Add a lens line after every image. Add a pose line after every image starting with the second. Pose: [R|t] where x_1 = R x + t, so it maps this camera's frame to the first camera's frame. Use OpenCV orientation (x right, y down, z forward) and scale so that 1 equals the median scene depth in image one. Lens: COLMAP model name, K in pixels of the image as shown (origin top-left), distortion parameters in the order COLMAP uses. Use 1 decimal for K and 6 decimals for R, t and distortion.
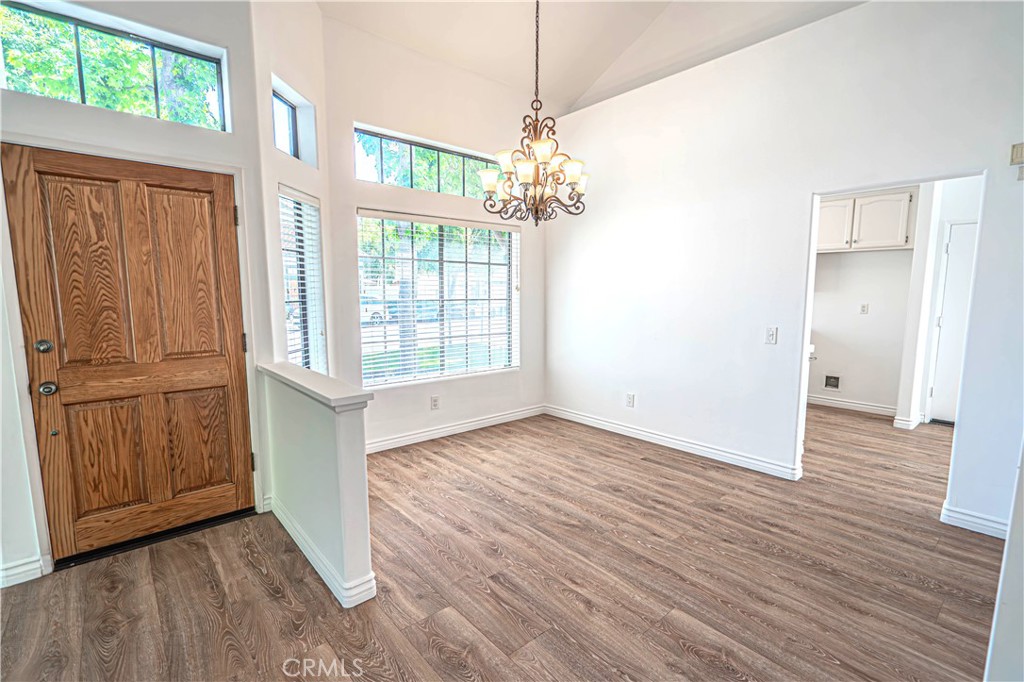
lens RADIAL K [[466.2, 0, 512.0], [0, 466.2, 341.0], [0, 0, 1]] dist [-0.004600, -0.000452]
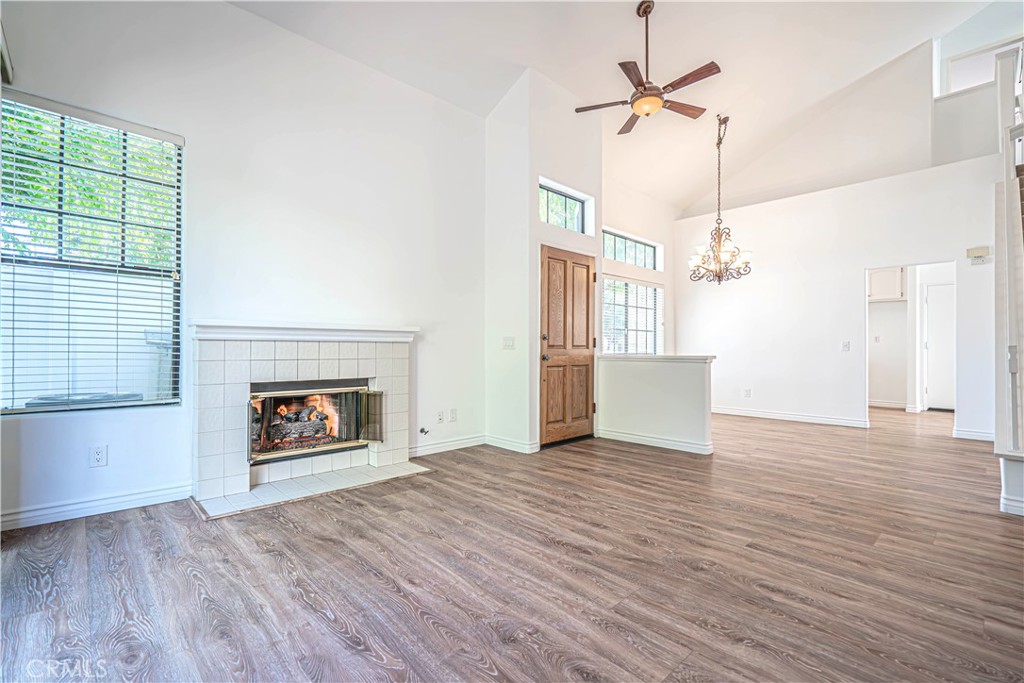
lens RADIAL K [[454.6, 0, 512.0], [0, 454.6, 341.5], [0, 0, 1]] dist [-0.002138, -0.000095]
pose [[0.998700, 0.003473, 0.050848, -0.960078], [0.002611, 0.992880, -0.119093, 0.208709], [-0.050900, 0.119071, 0.991580, -0.784538]]
